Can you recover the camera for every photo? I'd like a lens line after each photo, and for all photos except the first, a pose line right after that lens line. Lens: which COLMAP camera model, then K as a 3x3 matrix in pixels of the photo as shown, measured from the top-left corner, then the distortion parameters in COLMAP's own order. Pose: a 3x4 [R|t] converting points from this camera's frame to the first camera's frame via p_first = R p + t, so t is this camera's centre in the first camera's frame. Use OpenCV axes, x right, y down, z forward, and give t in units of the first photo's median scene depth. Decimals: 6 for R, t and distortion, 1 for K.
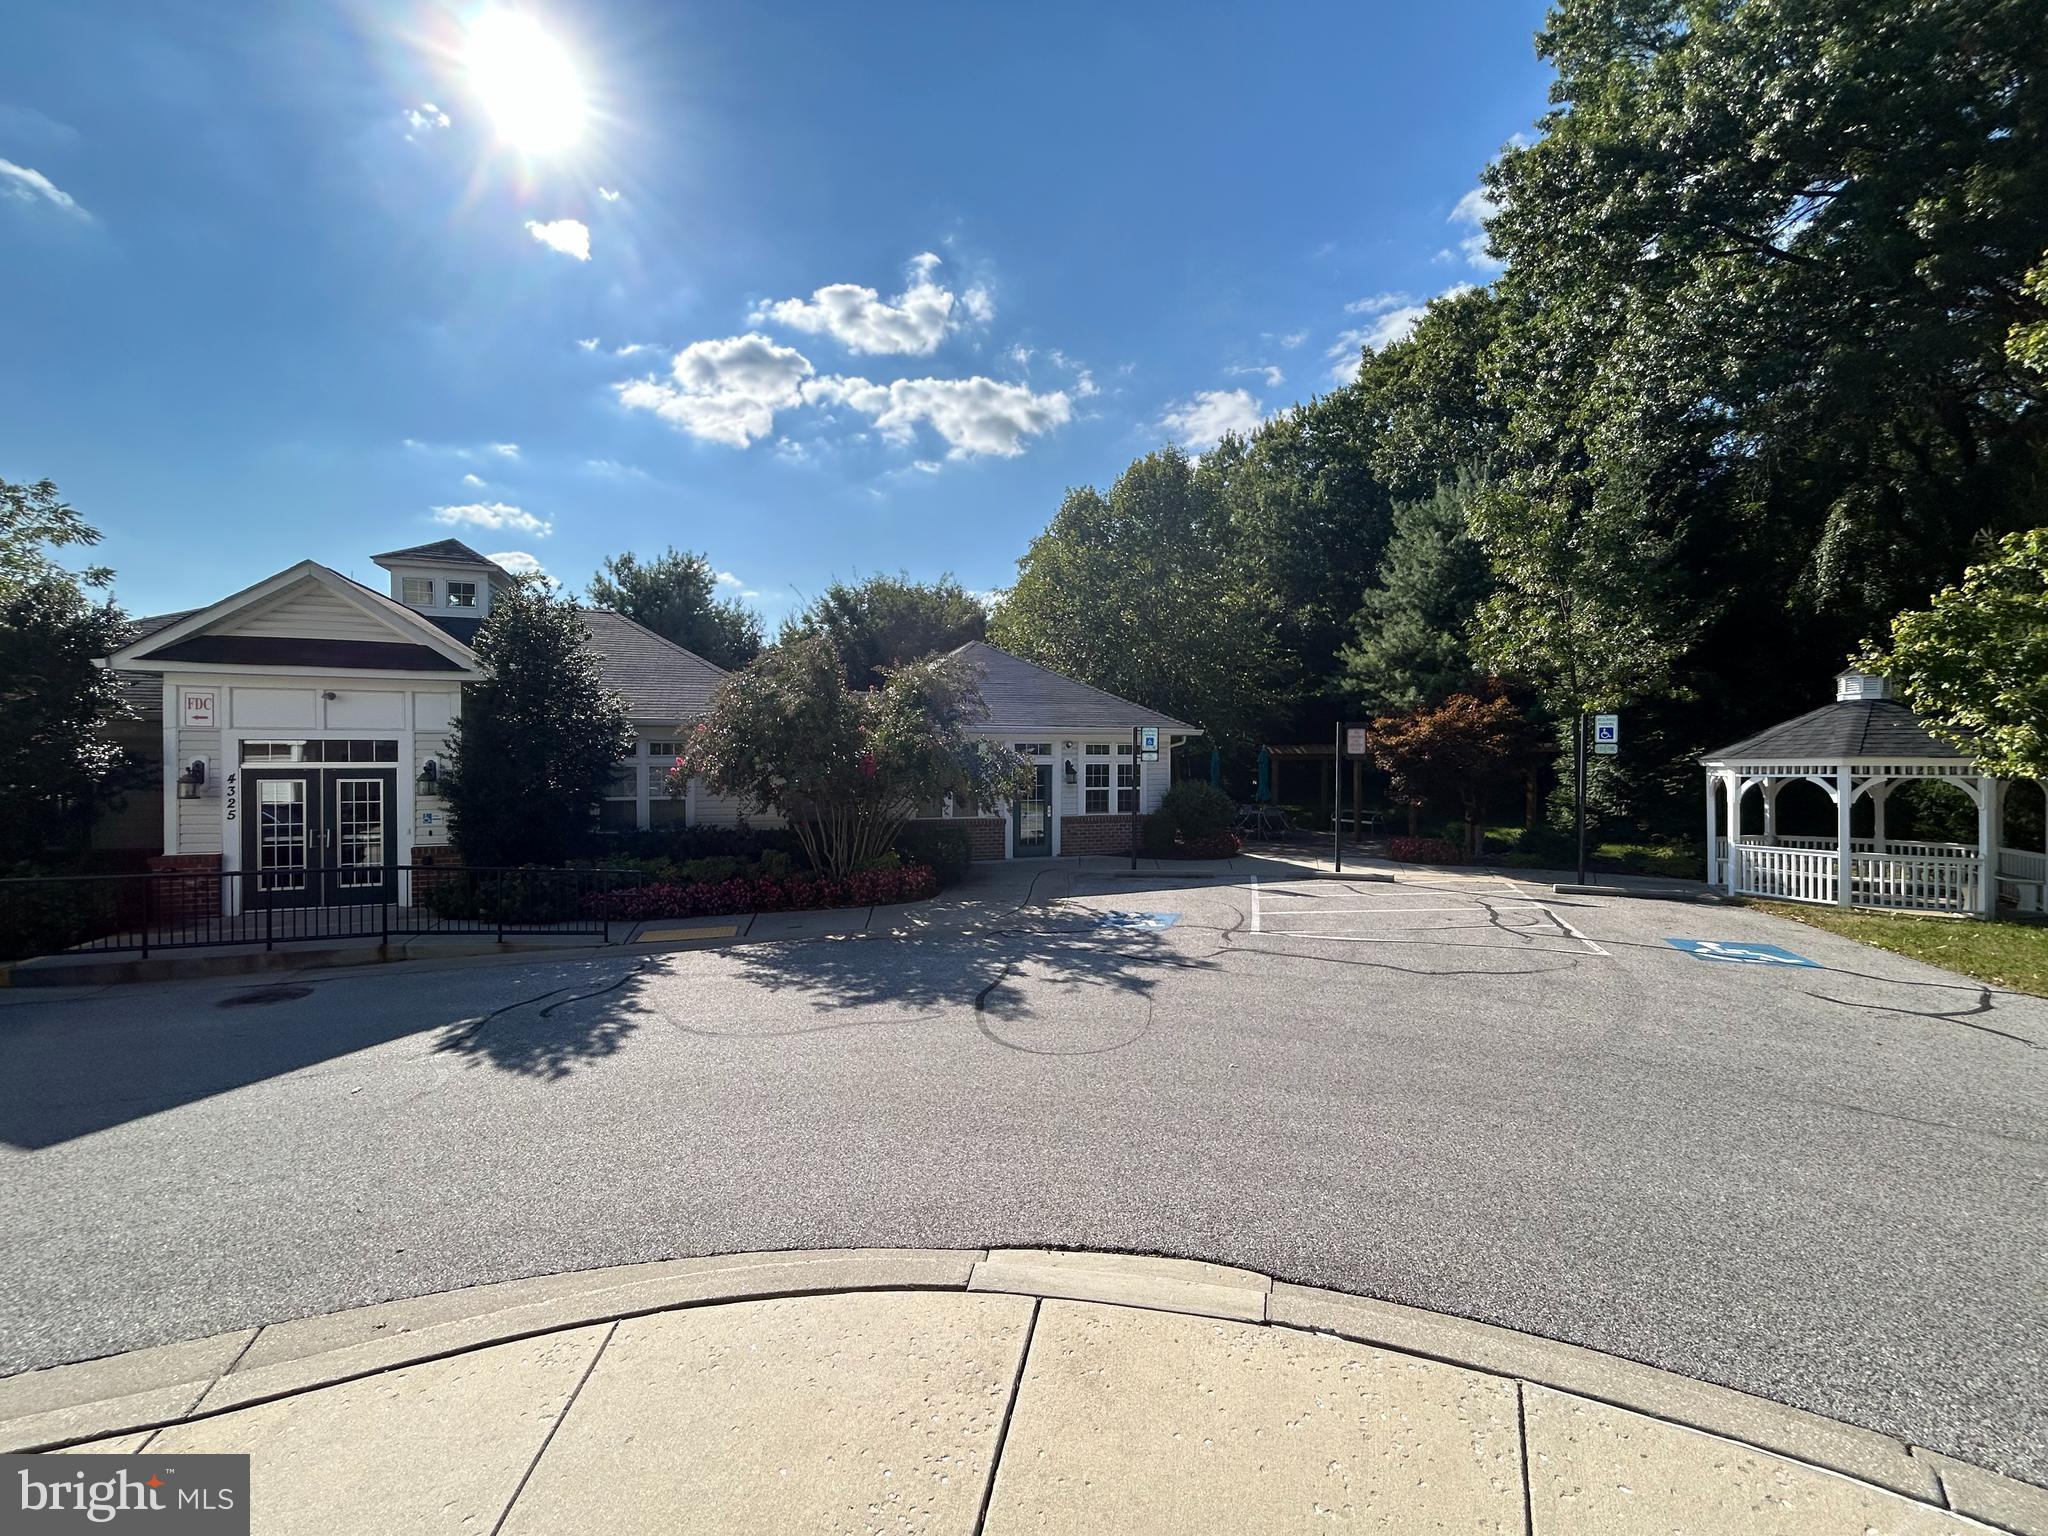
lens RADIAL K [[831.2, 0, 1022.7], [0, 831.2, 776.5], [0, 0, 1]] dist [0.003202, 0.000366]
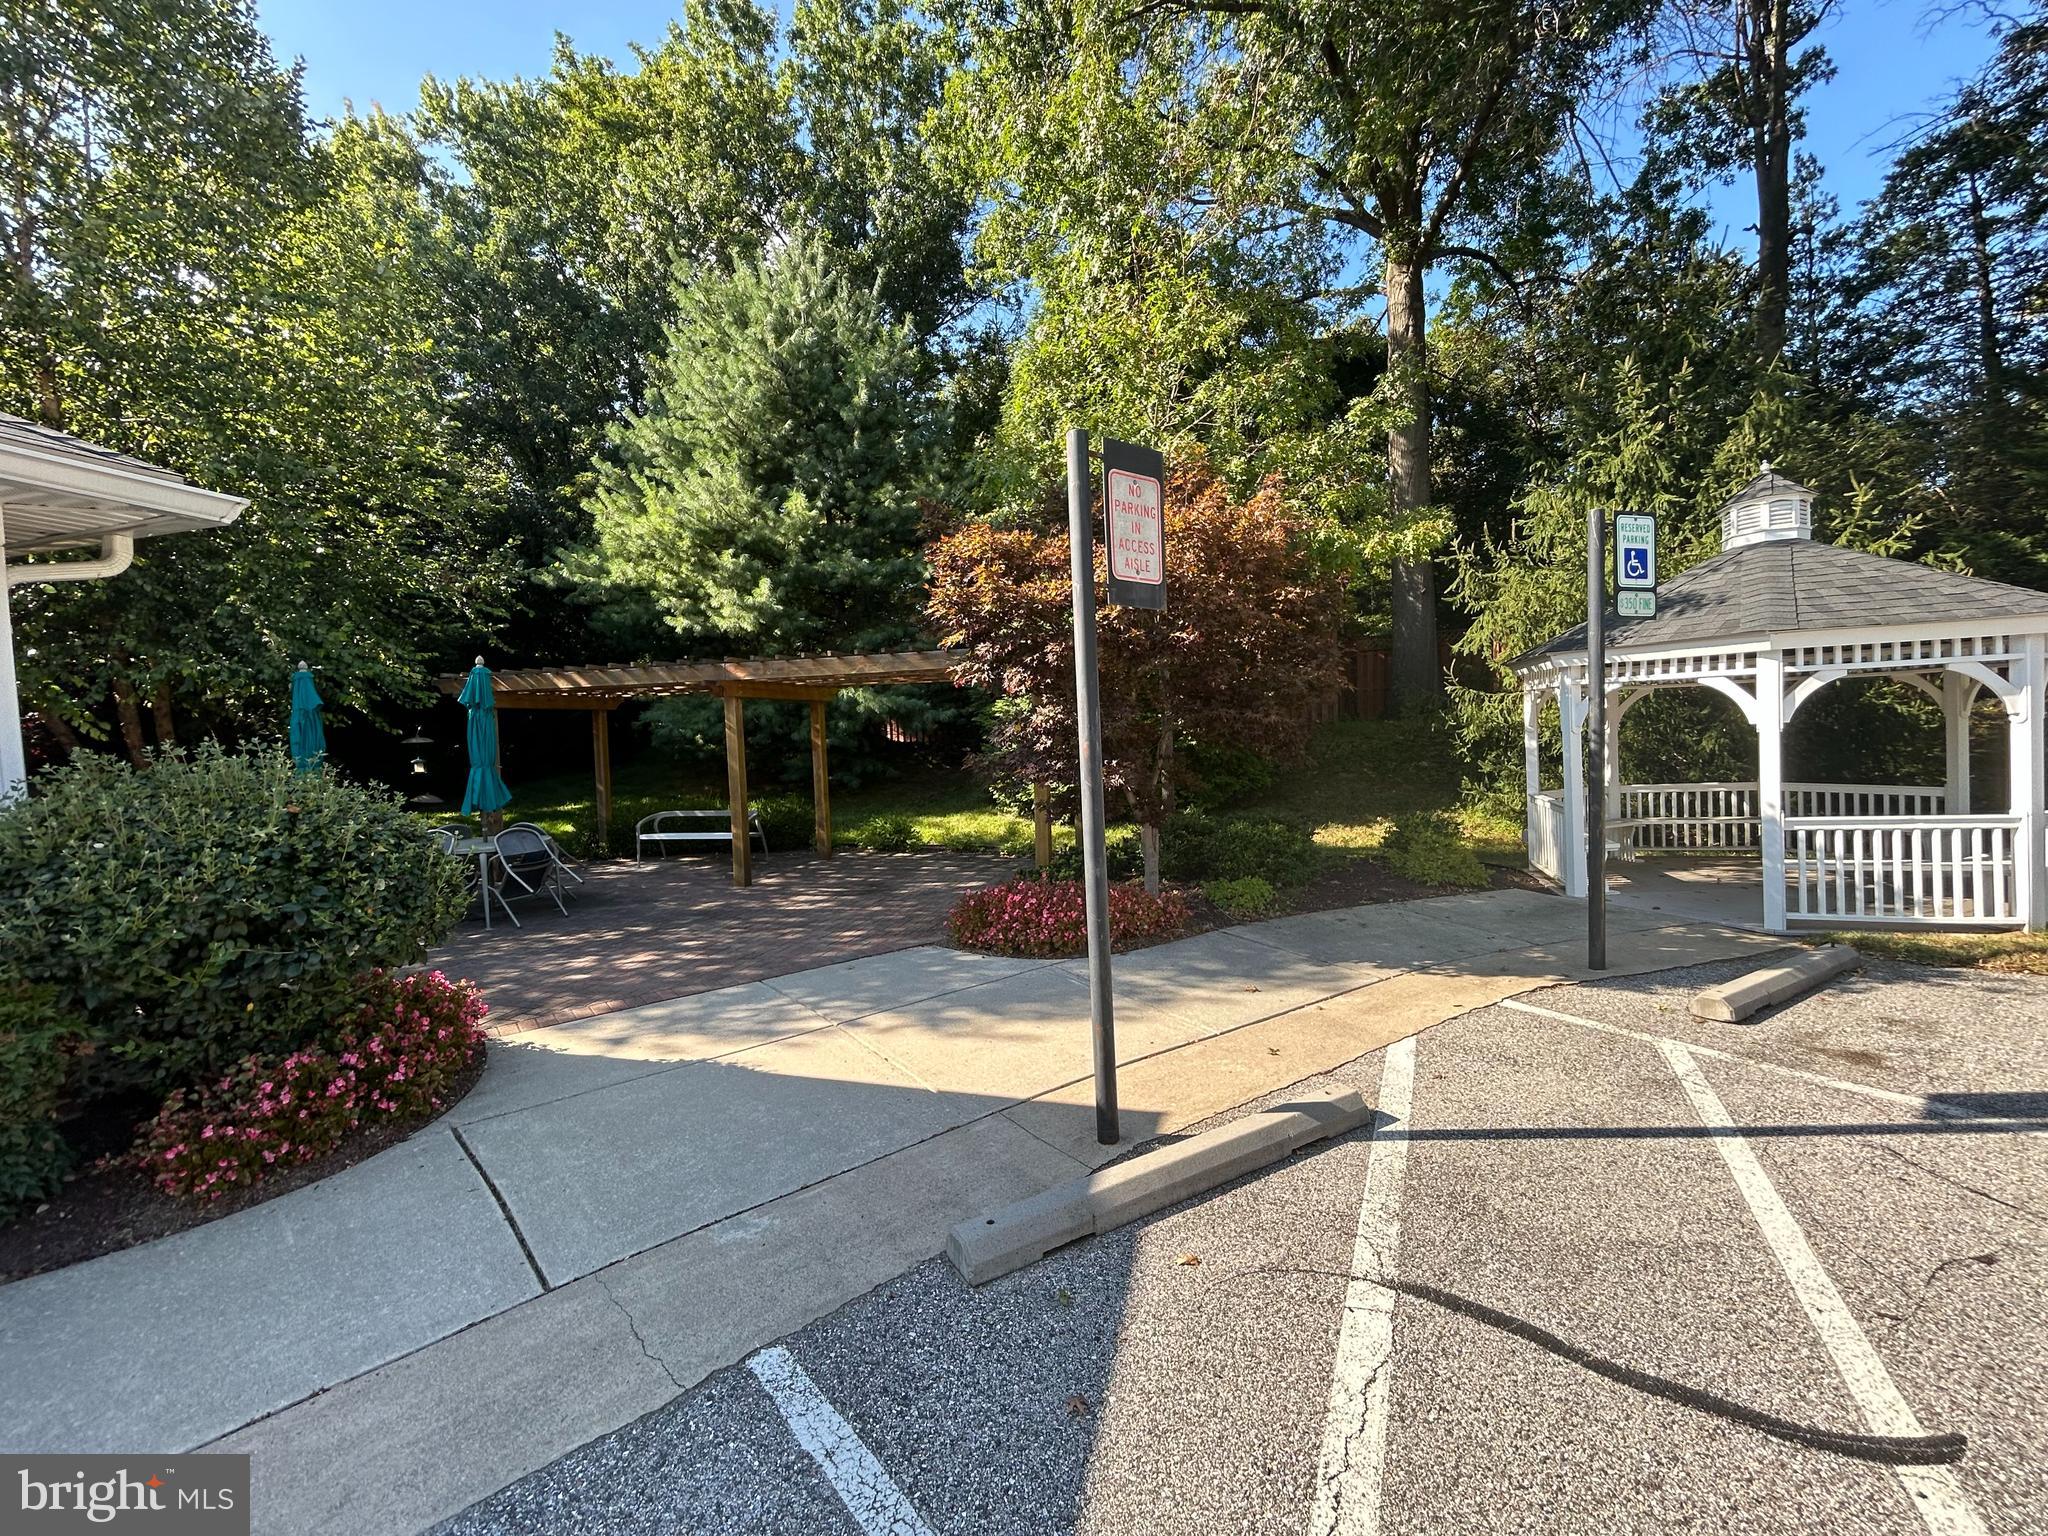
lens RADIAL K [[831.2, 0, 1020.7], [0, 831.2, 752.7], [0, 0, 1]] dist [0.003202, 0.000366]
pose [[0.611283, -0.061311, 0.789033, 0.242521], [0.046859, 0.998049, 0.041249, 0.006962], [-0.790023, 0.011759, 0.612964, 1.047824]]
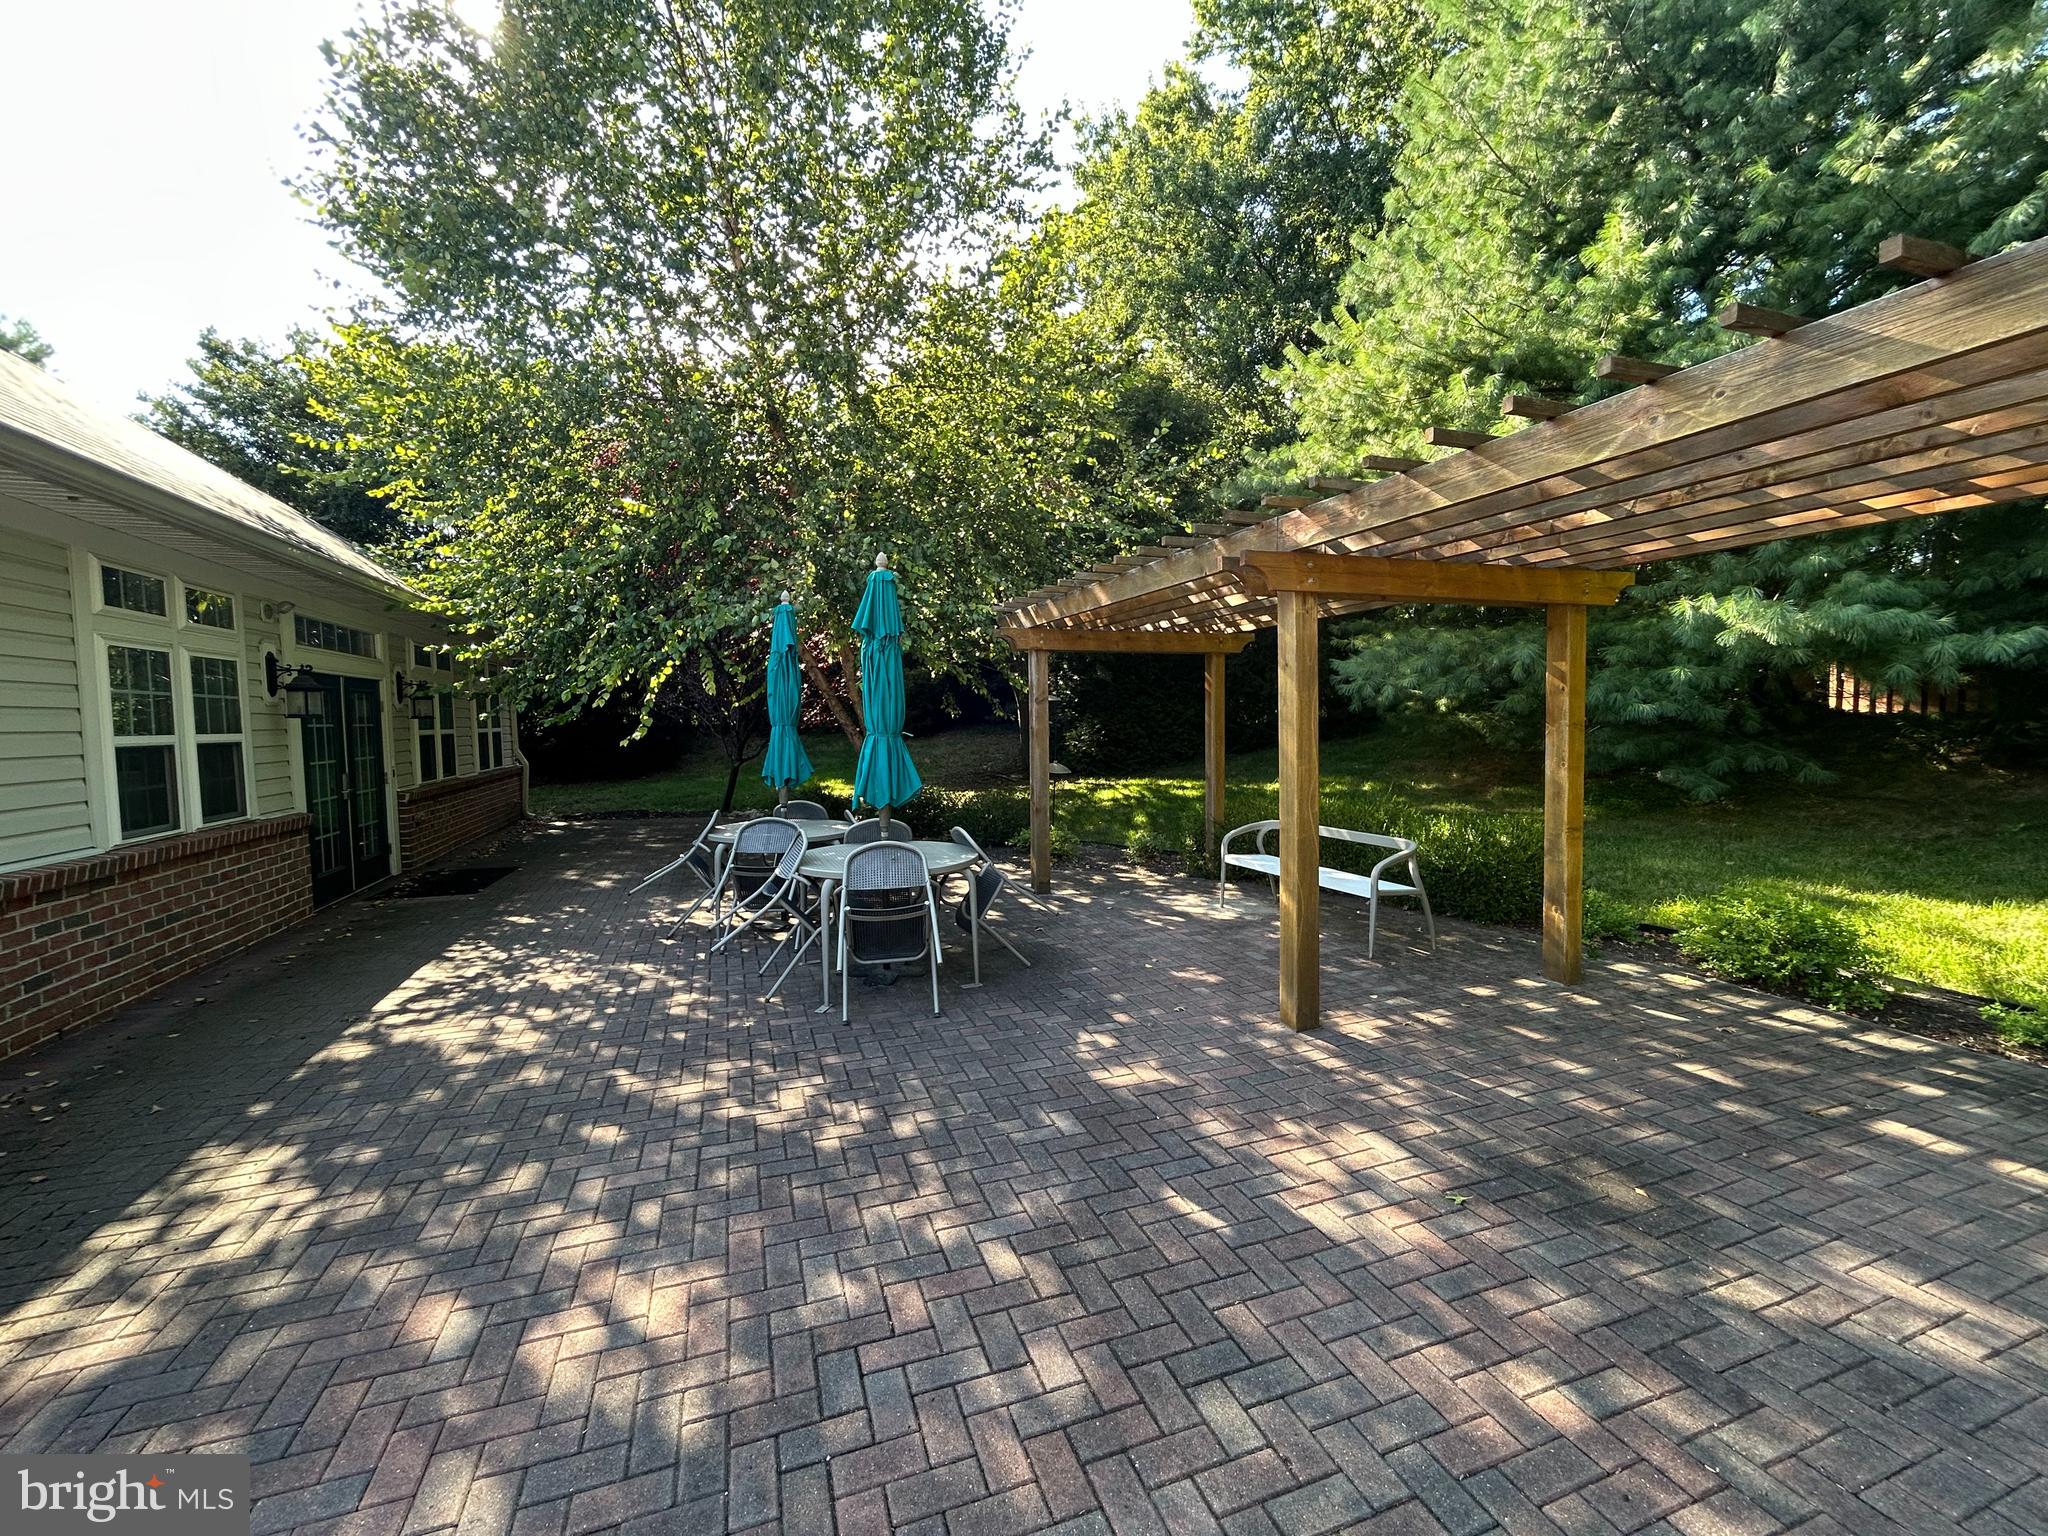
lens RADIAL K [[831.2, 0, 1016.0], [0, 831.2, 755.5], [0, 0, 1]] dist [0.003202, 0.000366]
pose [[0.998014, -0.032658, -0.053858, 0.630691], [0.035190, 0.998286, 0.046753, 0.017716], [0.052239, -0.048556, 0.997453, 1.407858]]
